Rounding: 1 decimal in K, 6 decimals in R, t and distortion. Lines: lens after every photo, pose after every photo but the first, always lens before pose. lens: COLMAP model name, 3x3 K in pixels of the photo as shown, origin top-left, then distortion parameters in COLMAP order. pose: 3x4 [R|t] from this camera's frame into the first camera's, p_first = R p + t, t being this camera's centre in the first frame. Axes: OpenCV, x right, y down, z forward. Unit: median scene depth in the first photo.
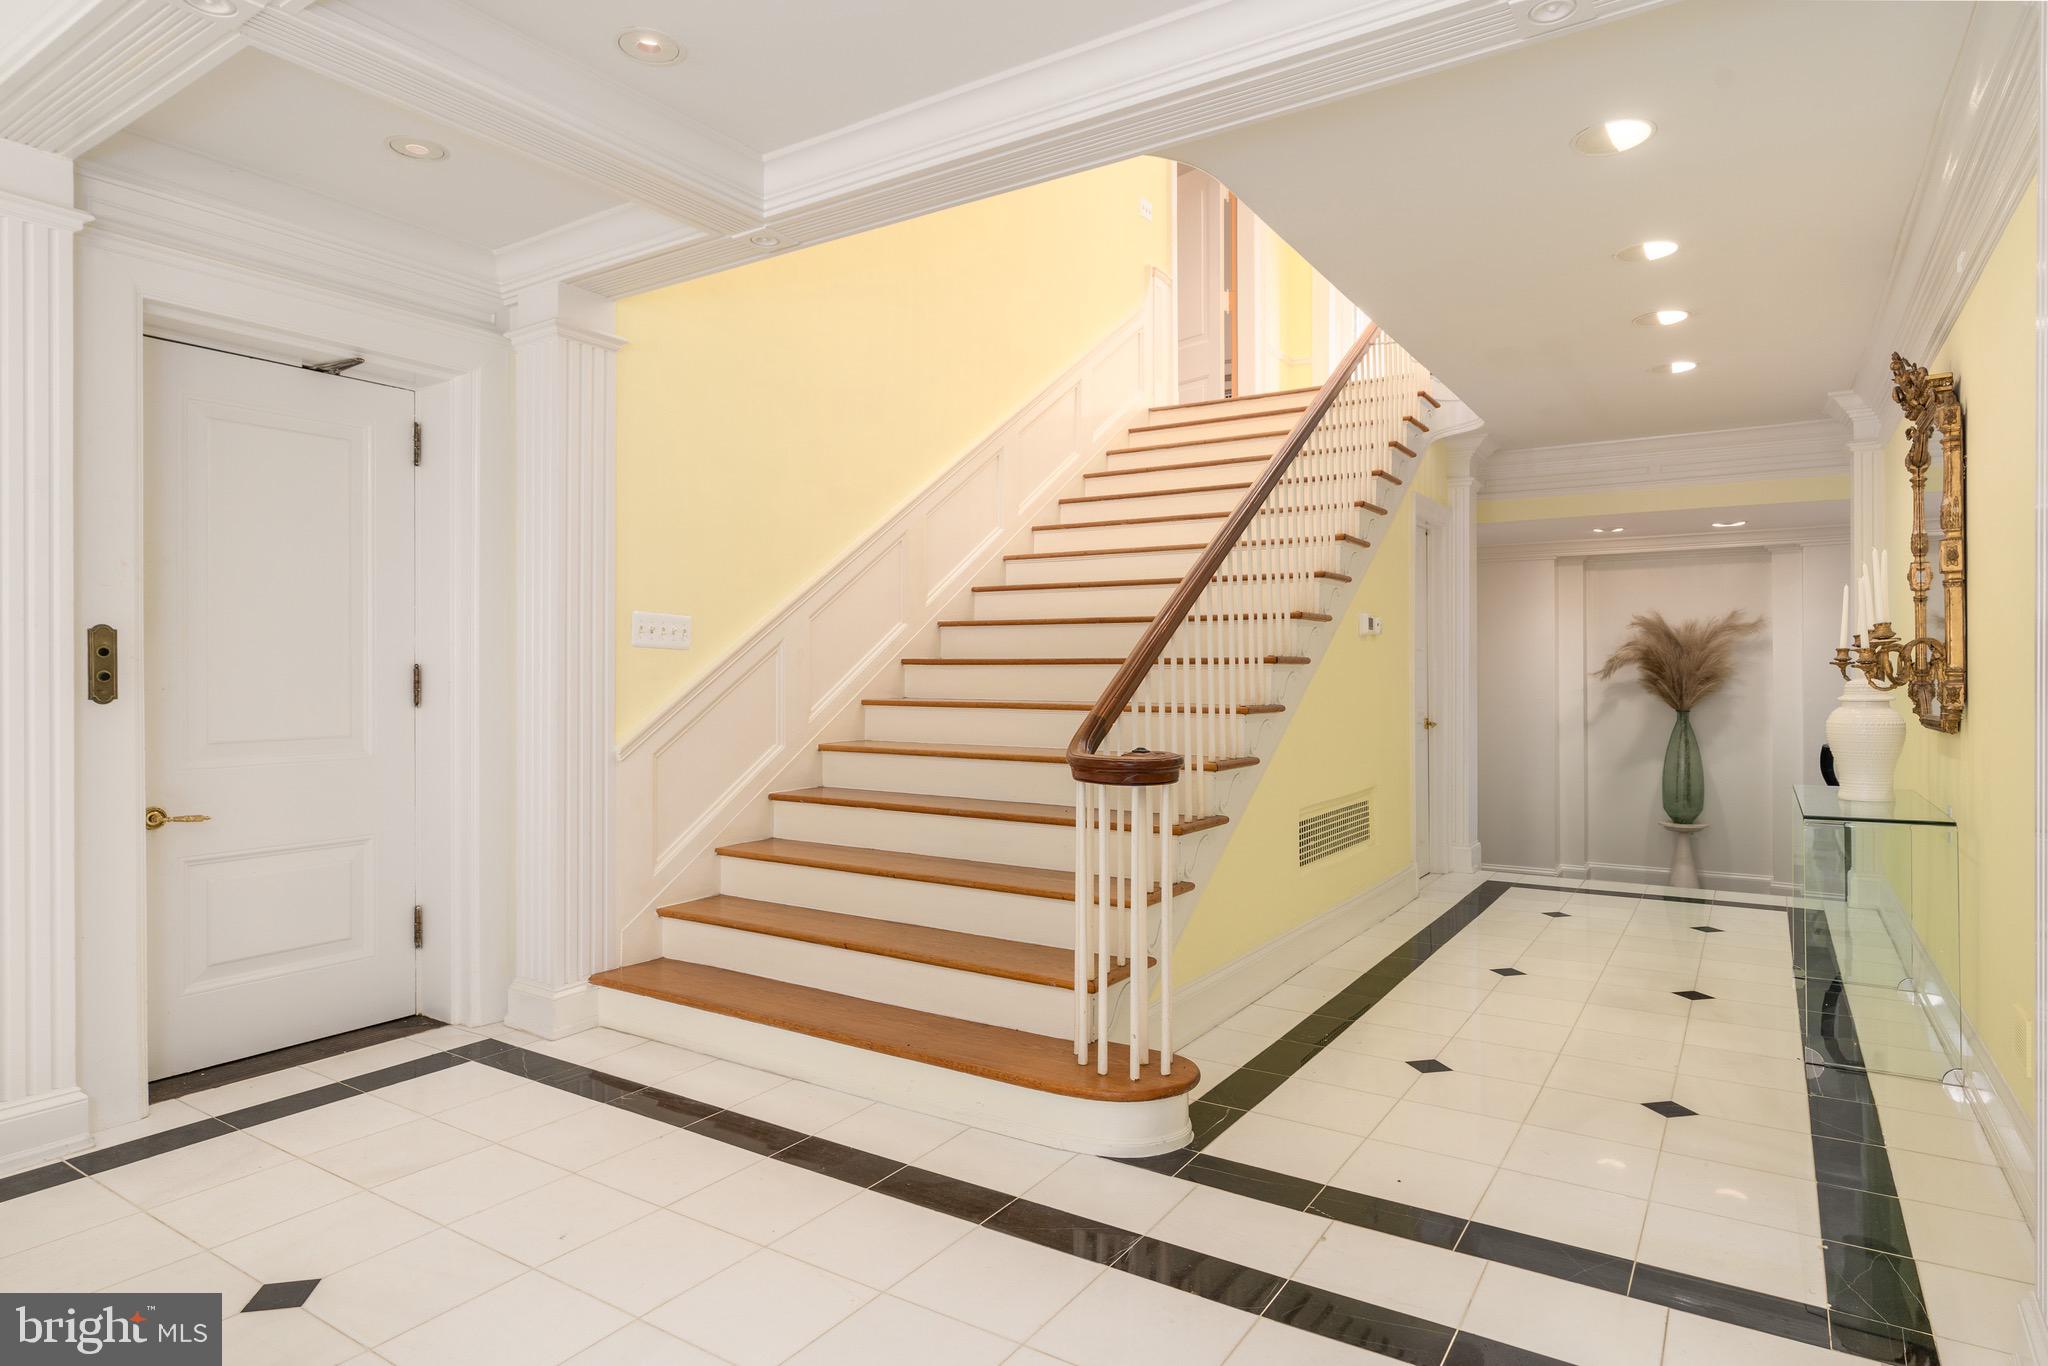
lens RADIAL K [[1141.1, 0, 1024.0], [0, 1141.1, 683.0], [0, 0, 1]] dist [-0.000207, -0.021913]
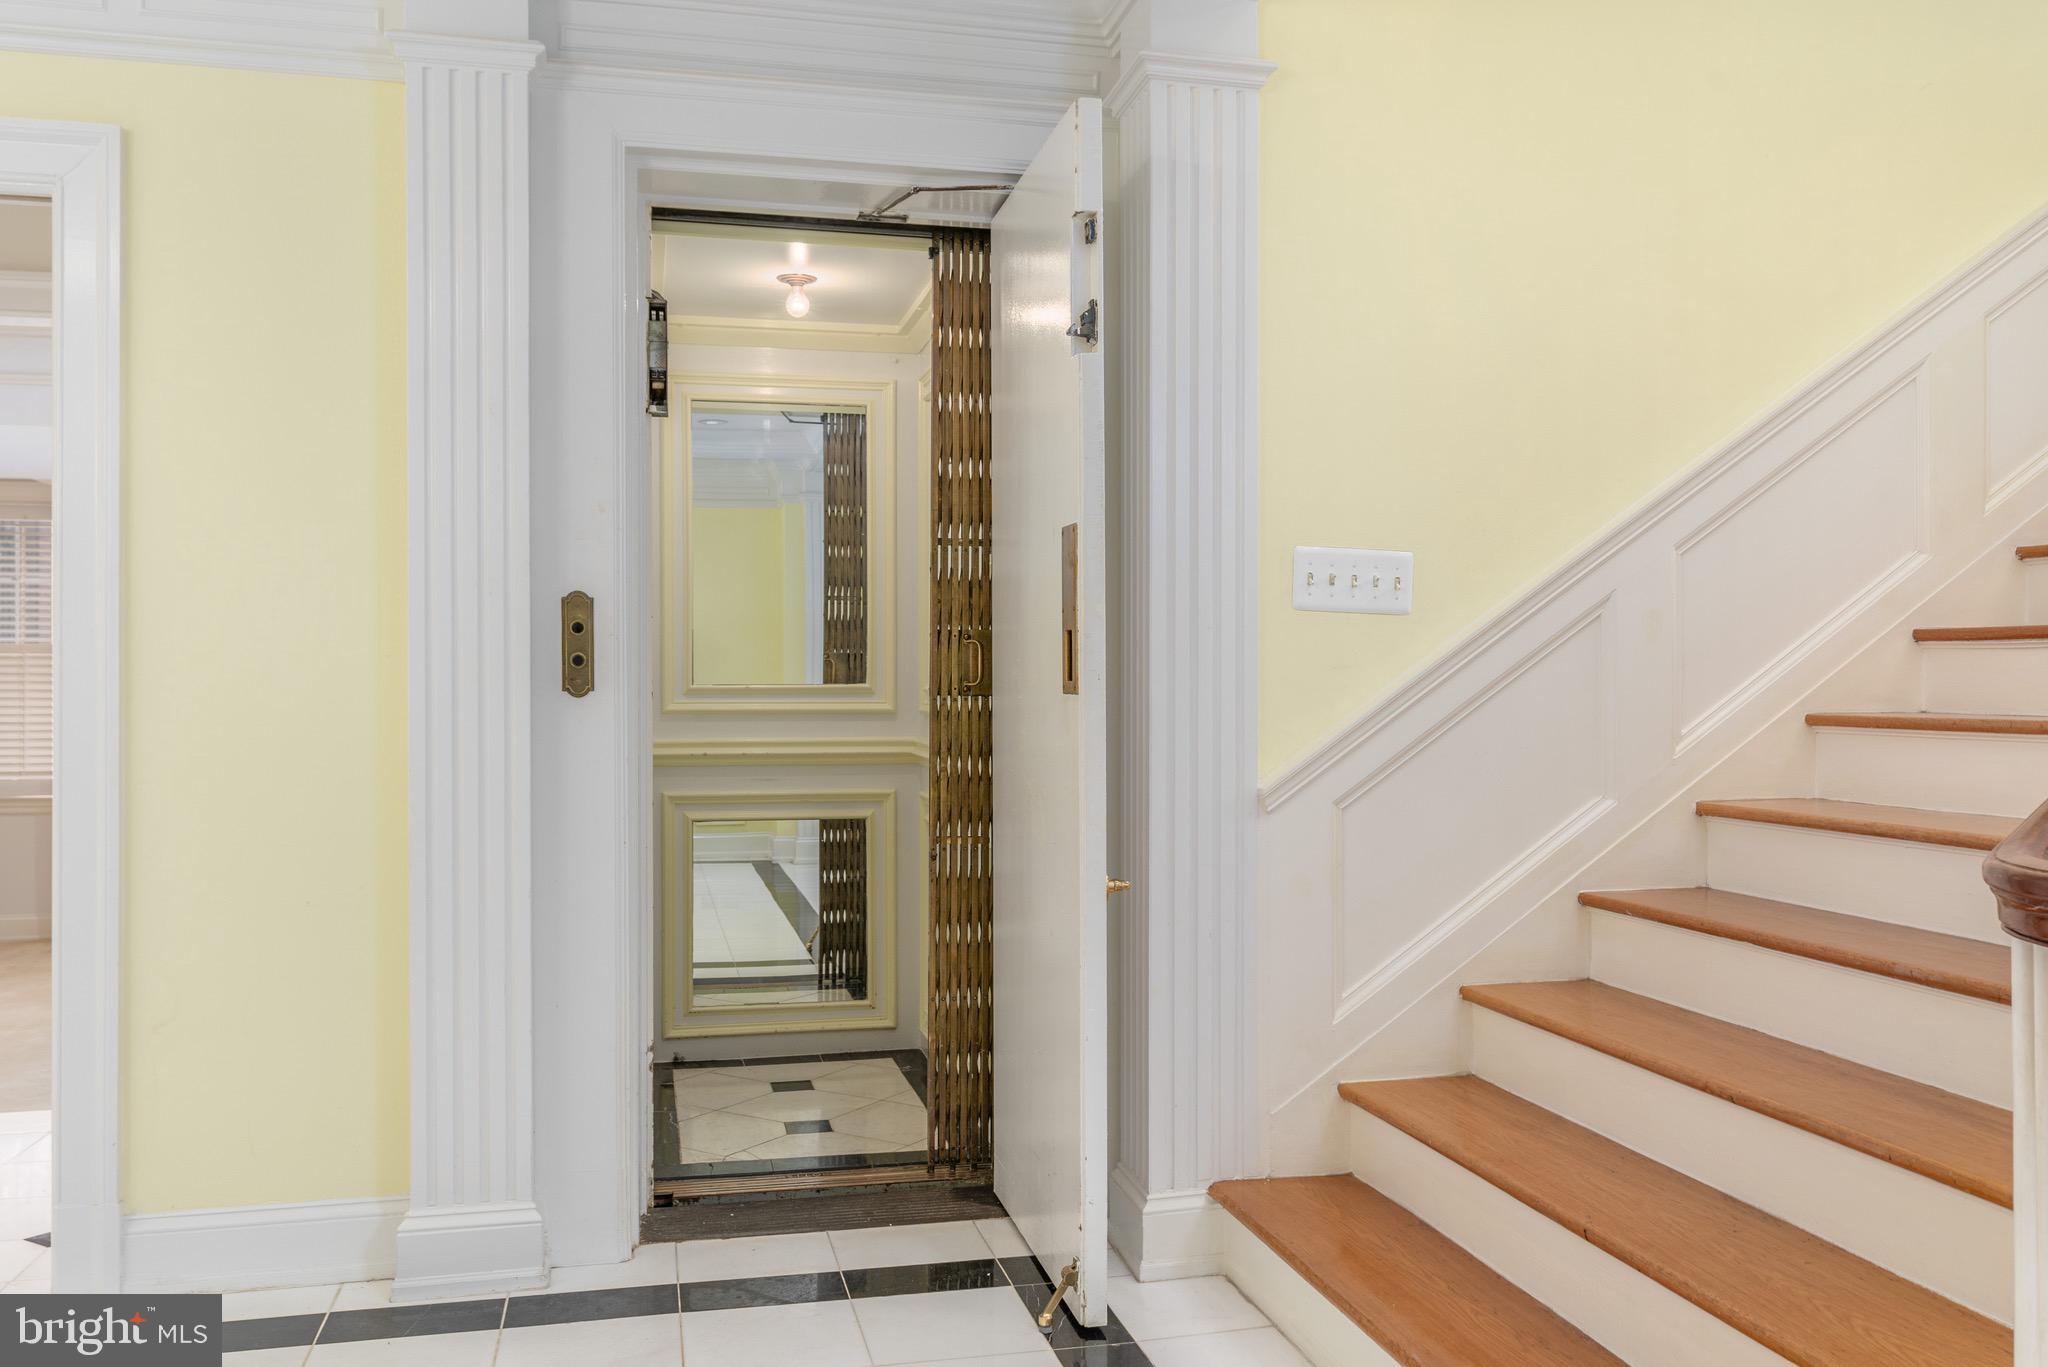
lens RADIAL K [[1709.0, 0, 1024.0], [0, 1709.0, 683.5], [0, 0, 1]] dist [0.001305, 0.005458]
pose [[0.716892, 0.004060, -0.697173, 0.152570], [-0.009213, 0.999951, -0.003651, 0.008859], [0.697124, 0.009040, 0.716894, 0.315582]]
